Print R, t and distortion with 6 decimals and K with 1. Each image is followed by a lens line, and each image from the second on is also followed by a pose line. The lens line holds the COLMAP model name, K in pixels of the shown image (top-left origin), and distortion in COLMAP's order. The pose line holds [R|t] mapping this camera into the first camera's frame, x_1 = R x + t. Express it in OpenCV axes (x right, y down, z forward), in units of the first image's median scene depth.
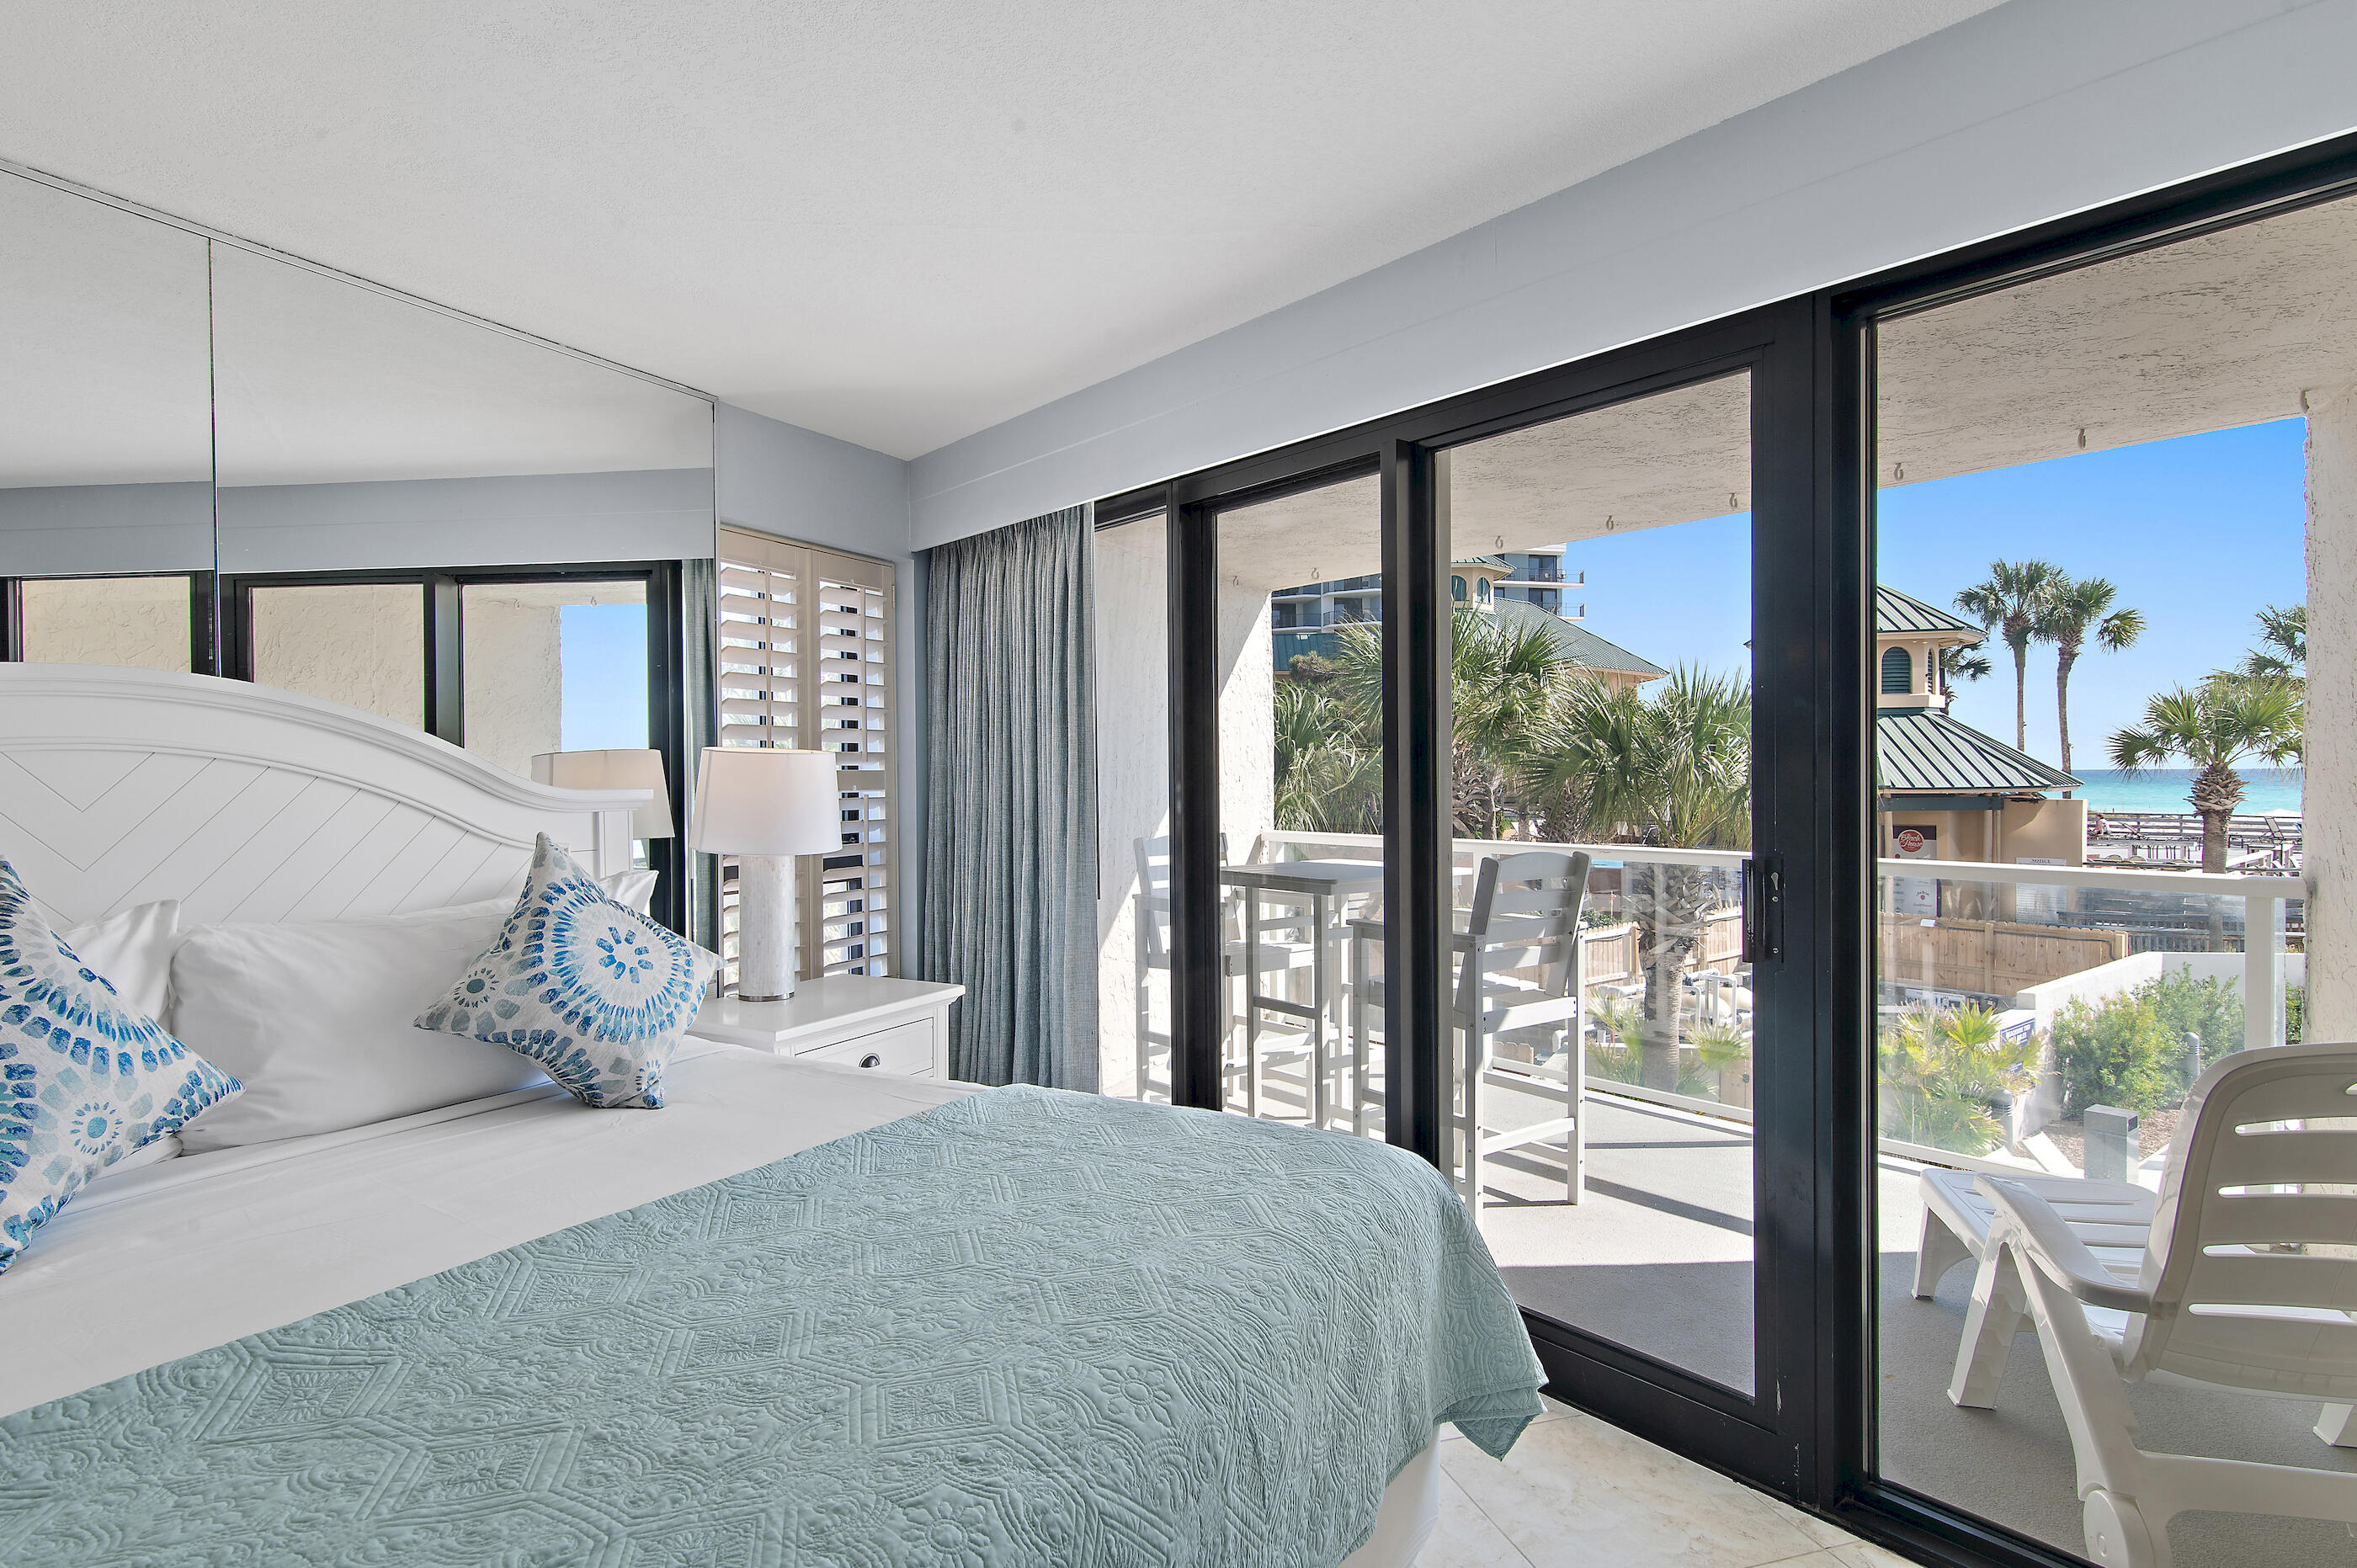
lens RADIAL K [[1240.9, 0, 1182.5], [0, 1240.9, 786.5], [0, 0, 1]] dist [0.007320, 0.000657]
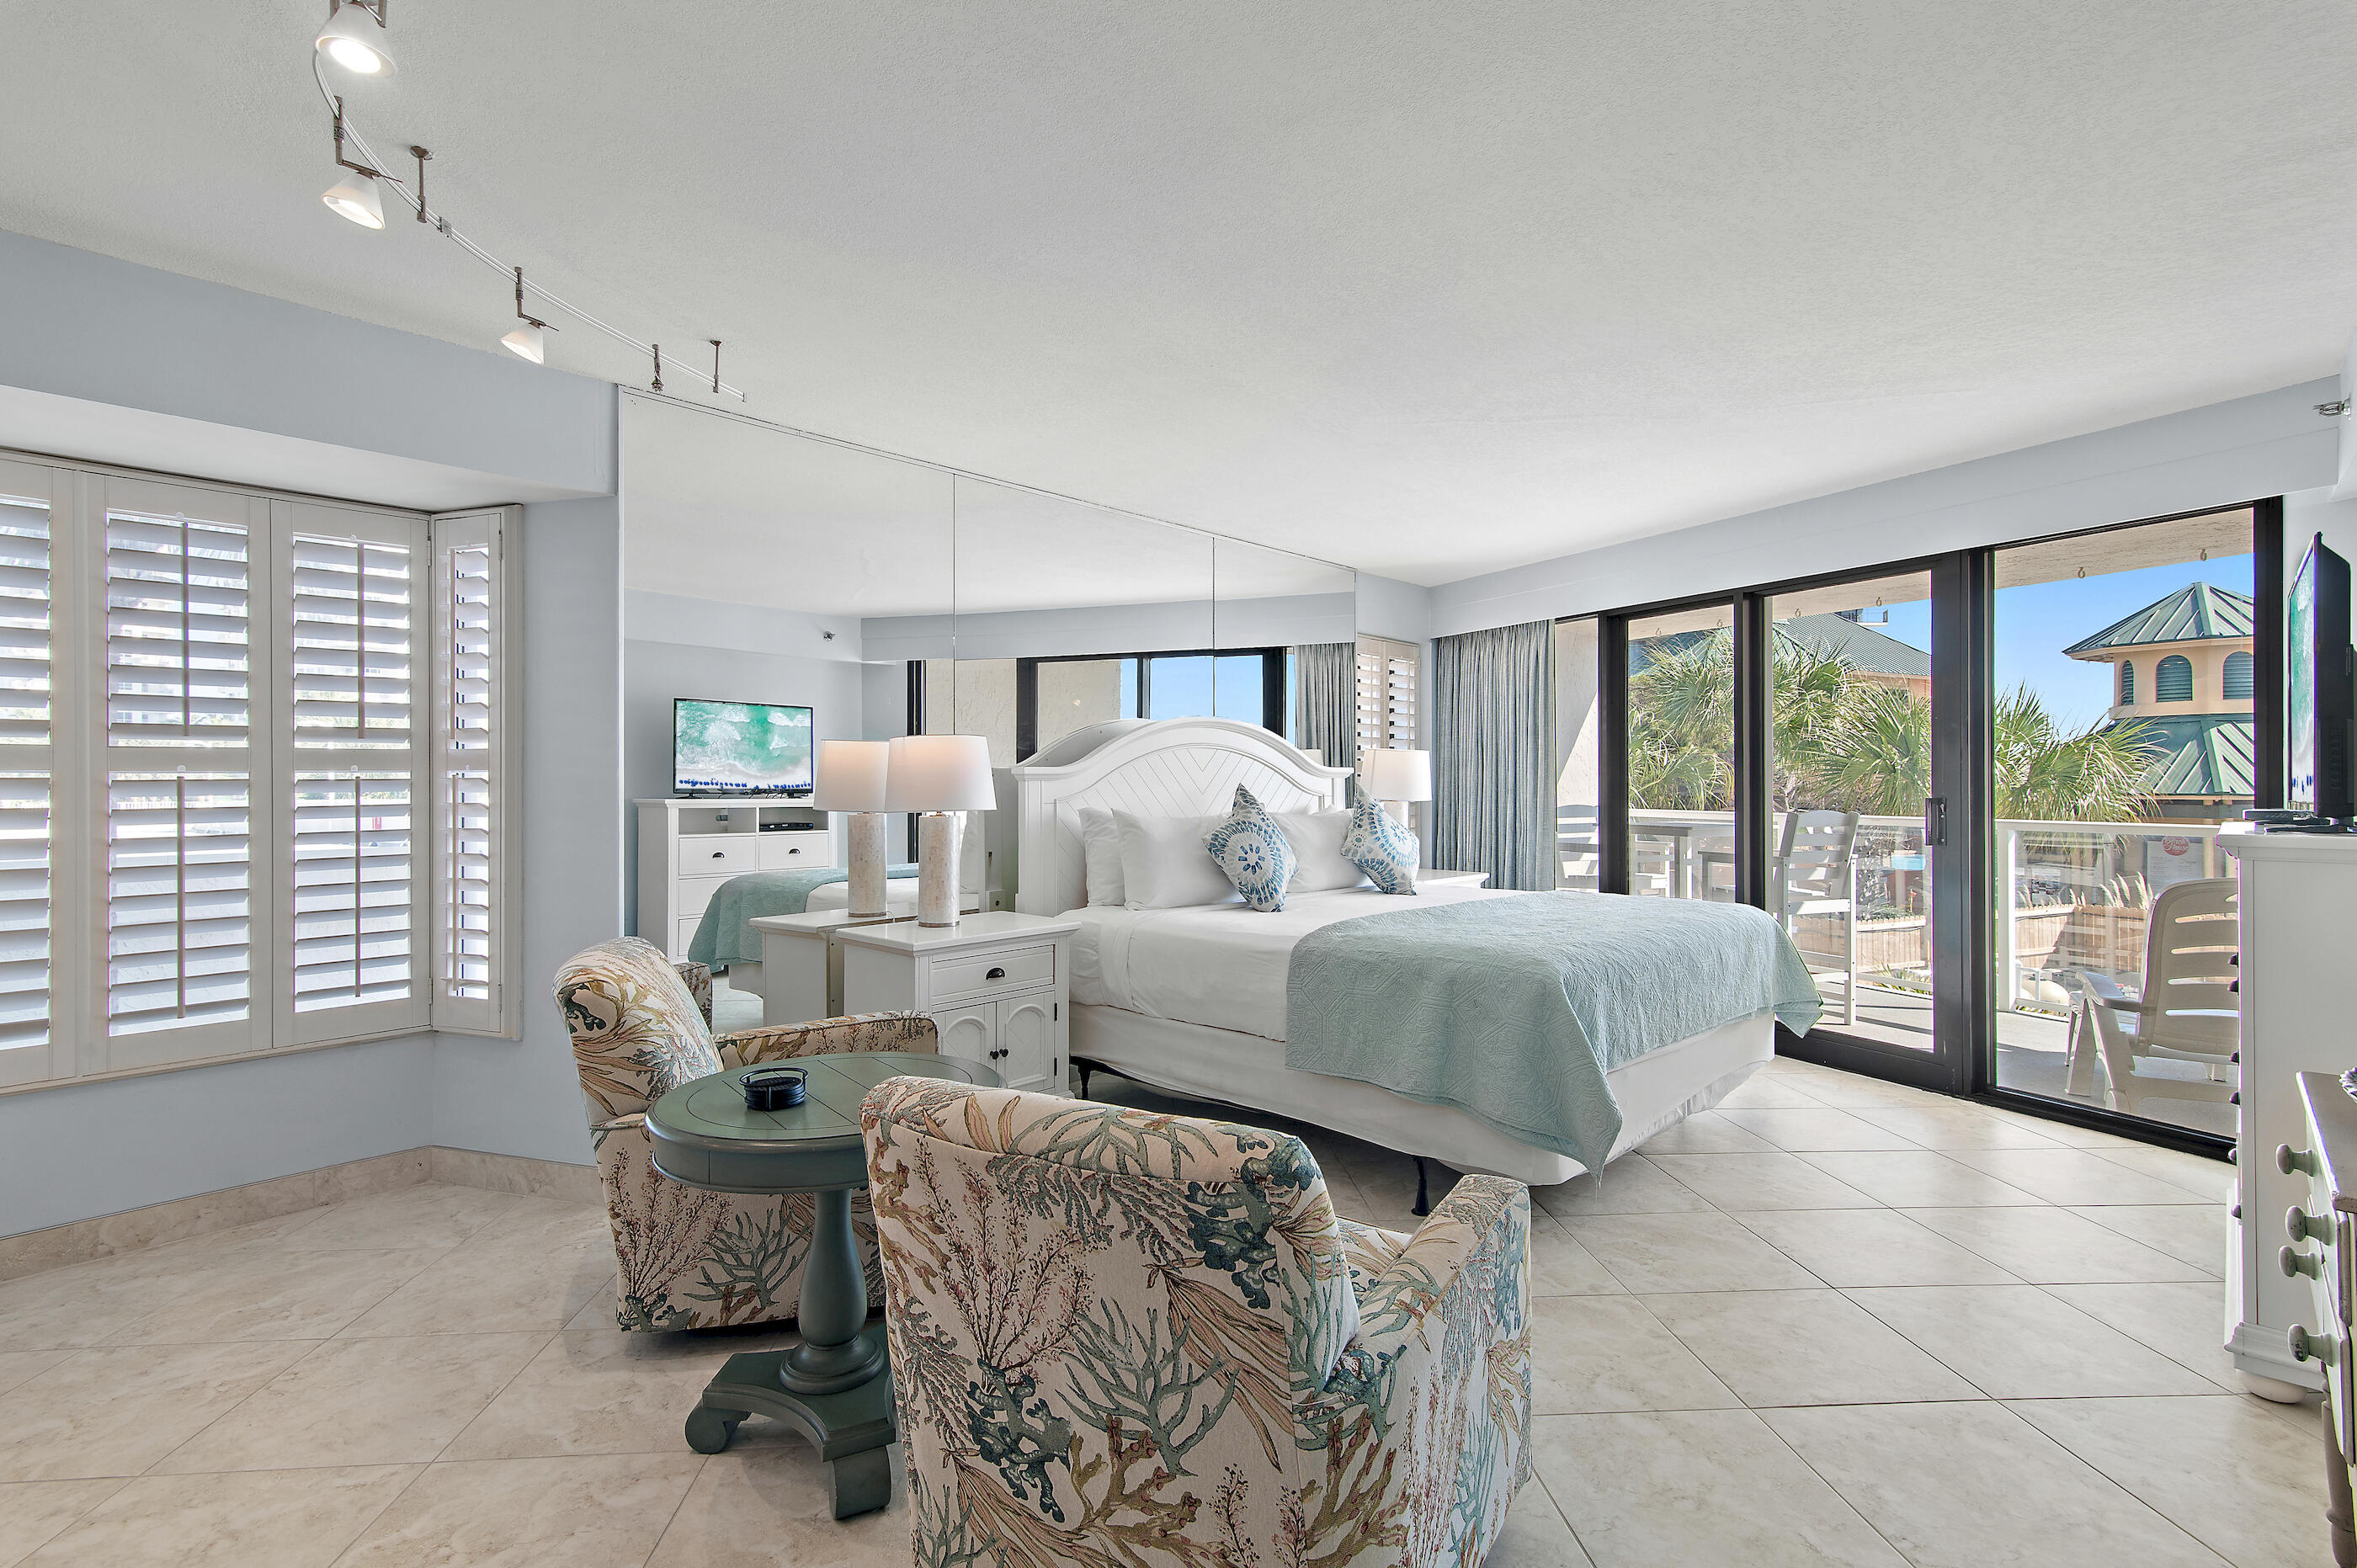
lens RADIAL K [[1153.2, 0, 1179.7], [0, 1153.2, 774.6], [0, 0, 1]] dist [0.020885, -0.000185]
pose [[0.972322, 0.003604, -0.233616, -0.045509], [-0.007046, 0.999879, -0.013900, 0.007422], [0.233537, 0.015161, 0.972230, -0.171416]]
